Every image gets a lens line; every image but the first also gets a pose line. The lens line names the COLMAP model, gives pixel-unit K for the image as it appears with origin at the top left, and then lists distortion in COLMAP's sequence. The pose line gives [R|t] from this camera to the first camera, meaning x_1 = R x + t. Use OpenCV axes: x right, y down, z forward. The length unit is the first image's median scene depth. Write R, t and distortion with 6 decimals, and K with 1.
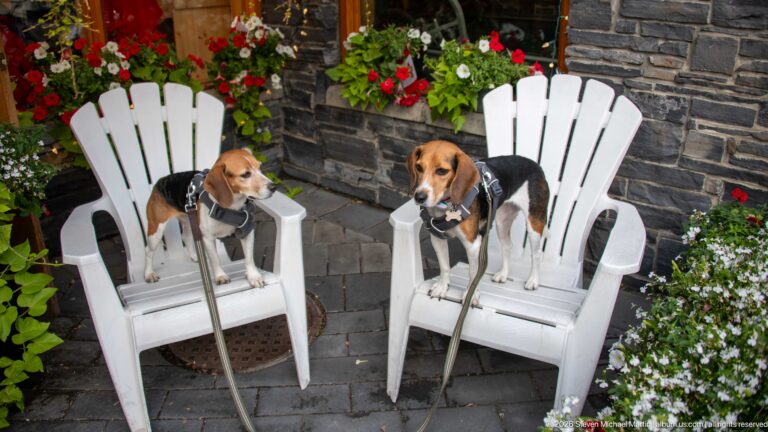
lens RADIAL K [[648.8, 0, 384.0], [0, 648.8, 216.0], [0, 0, 1]] dist [-0.095313, 0.009096]
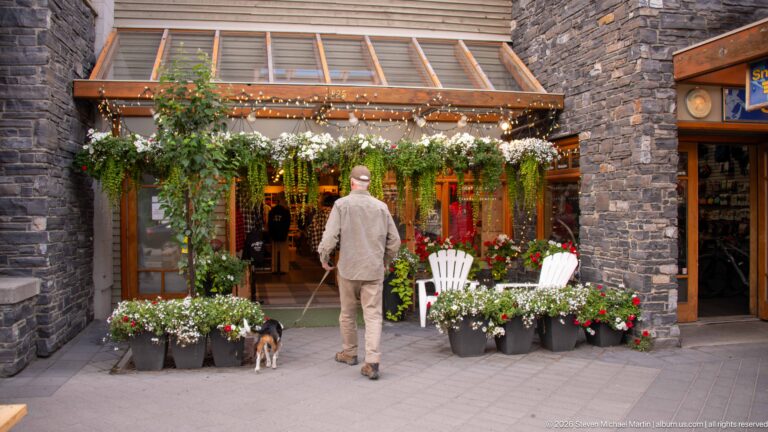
lens RADIAL K [[648.8, 0, 384.0], [0, 648.8, 216.0], [0, 0, 1]] dist [-0.095313, 0.009096]
pose [[0.827106, 0.024305, -0.561520, 1.308003], [-0.219375, 0.933780, -0.282717, 0.706247], [0.517464, 0.357021, 0.777667, -2.000325]]
